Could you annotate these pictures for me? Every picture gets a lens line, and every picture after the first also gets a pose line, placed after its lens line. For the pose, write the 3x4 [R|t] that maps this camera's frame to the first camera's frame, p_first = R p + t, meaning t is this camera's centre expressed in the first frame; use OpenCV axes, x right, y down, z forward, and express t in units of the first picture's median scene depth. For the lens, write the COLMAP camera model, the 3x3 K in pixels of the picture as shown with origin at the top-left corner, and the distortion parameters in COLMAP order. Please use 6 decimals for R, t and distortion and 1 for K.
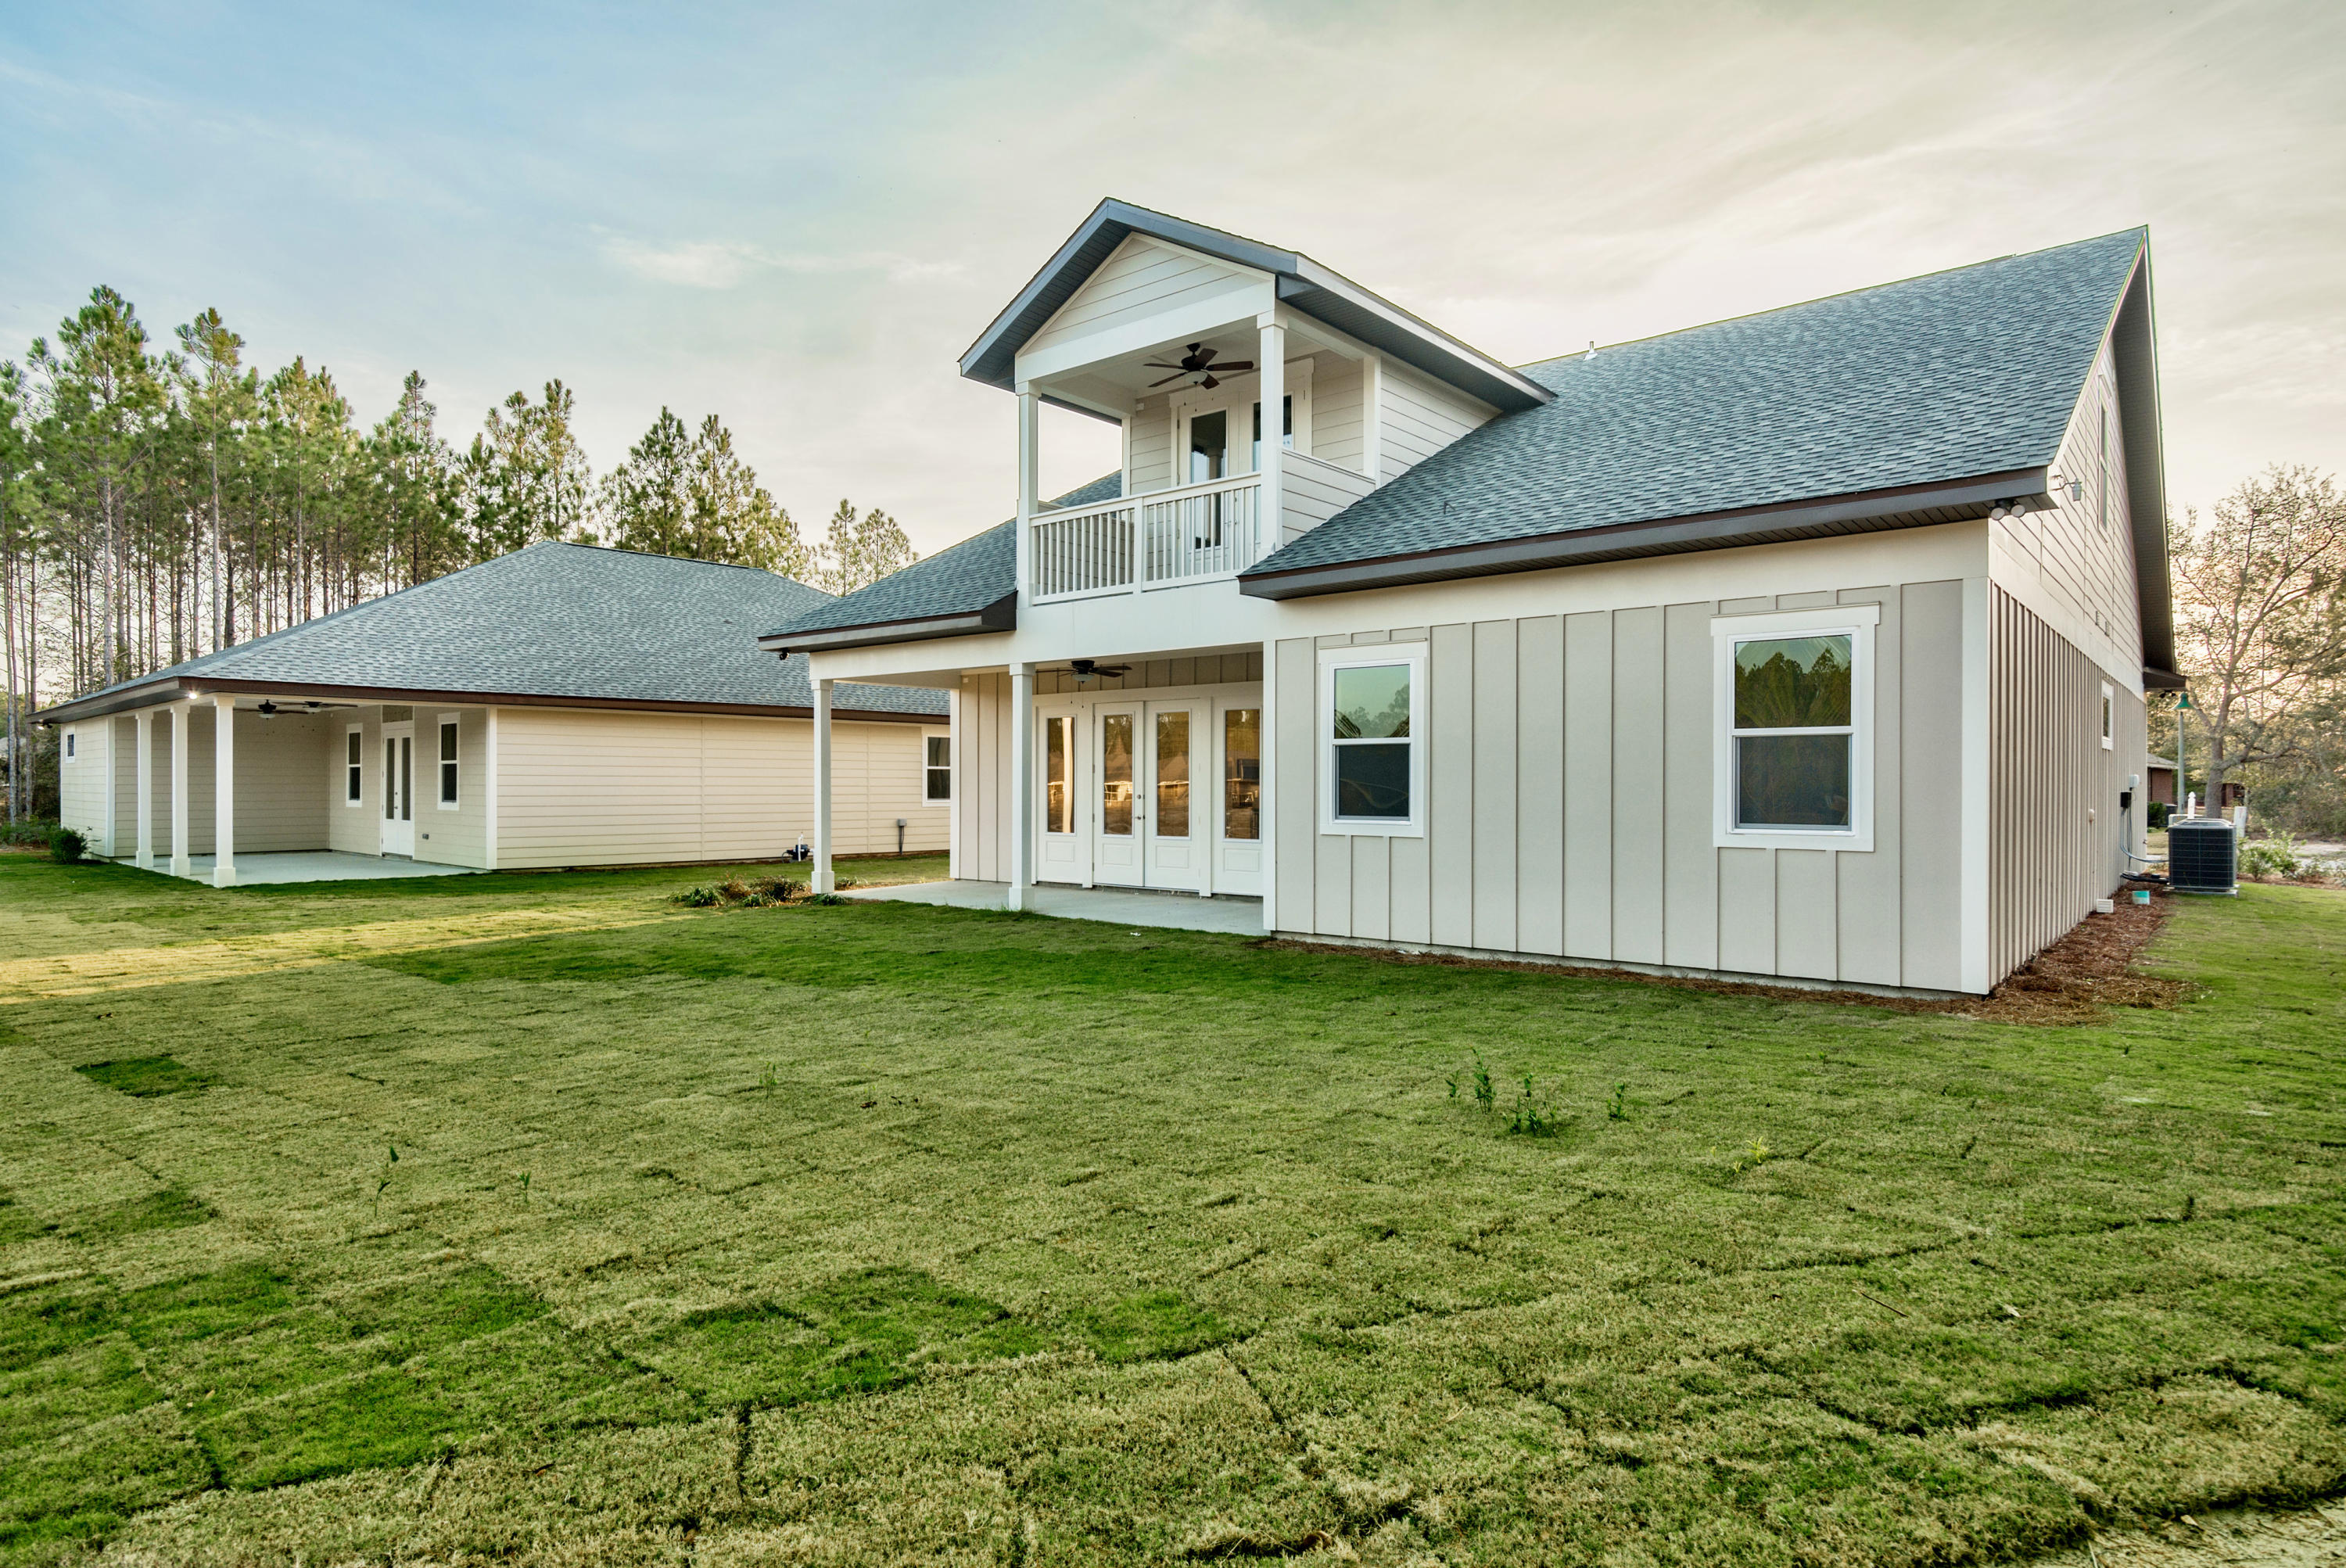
lens RADIAL K [[1268.2, 0, 1173.0], [0, 1268.2, 784.0], [0, 0, 1]] dist [0.011546, 0.000486]
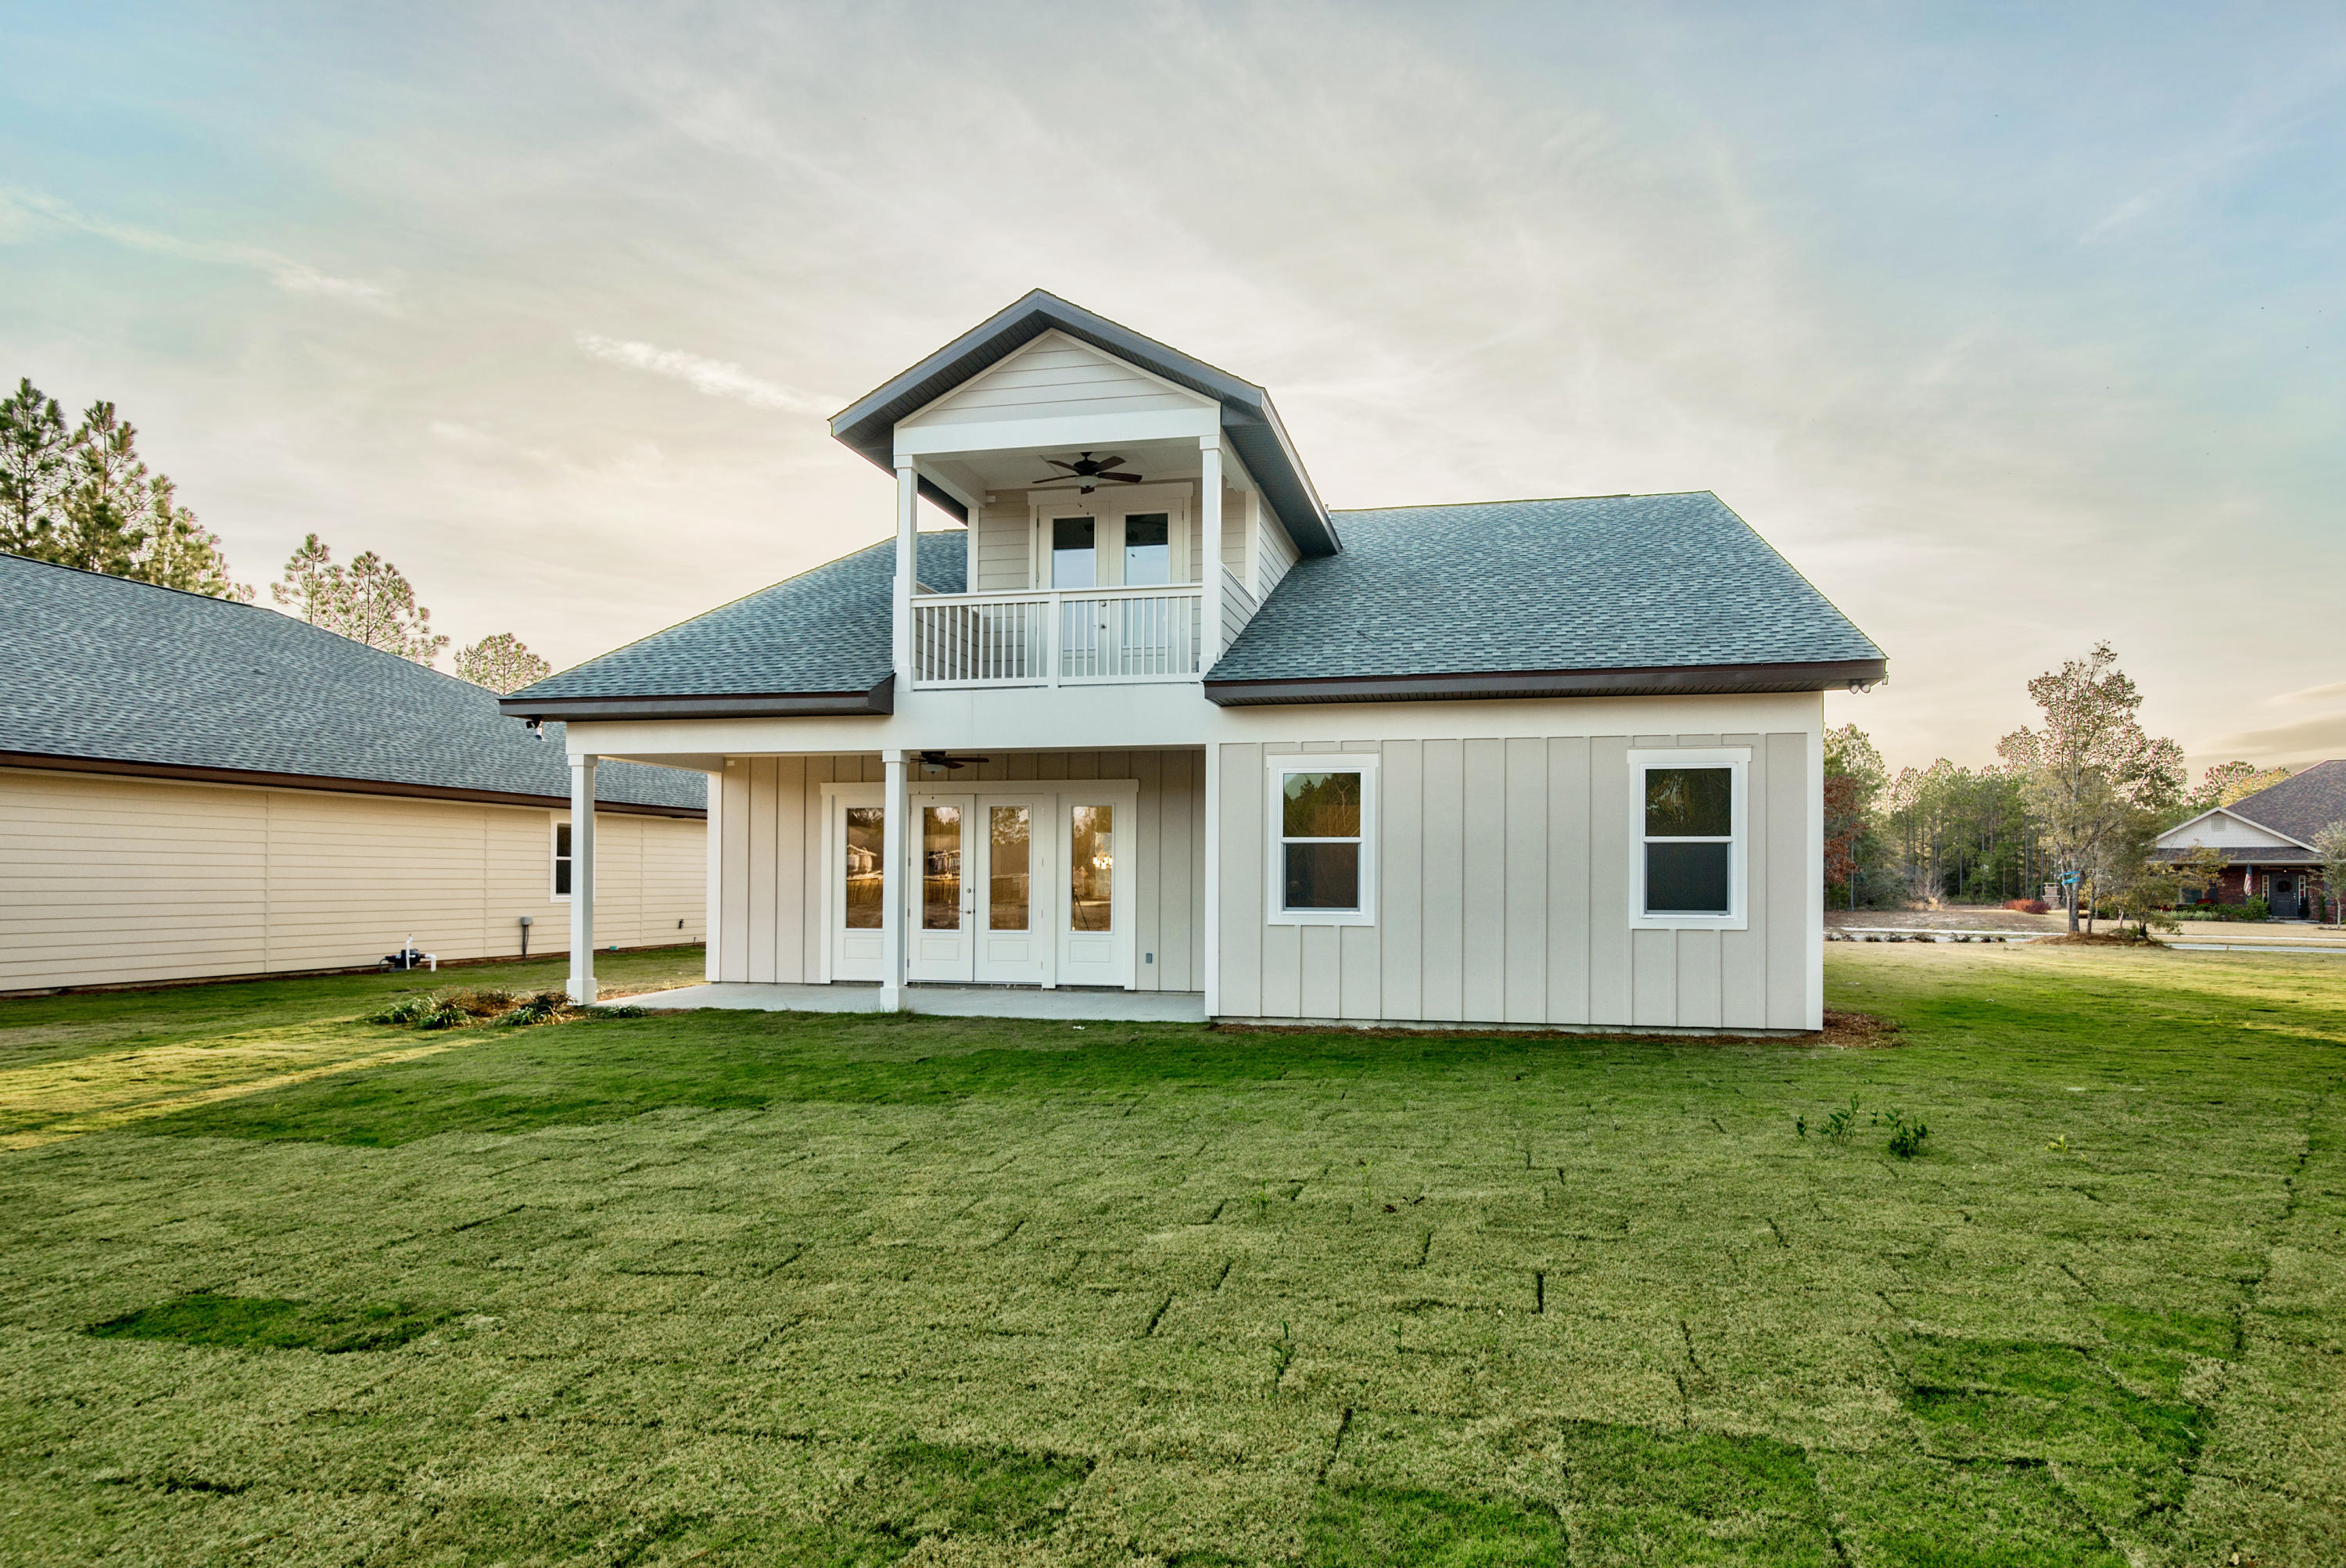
lens RADIAL K [[1177.5, 0, 1172.2], [0, 1177.5, 868.2], [0, 0, 1]] dist [-0.001502, -0.001129]
pose [[0.869562, 0.006928, 0.493776, -0.391870], [-0.002795, 0.999955, -0.009108, 0.000526], [-0.493816, 0.006540, 0.869542, 0.141111]]
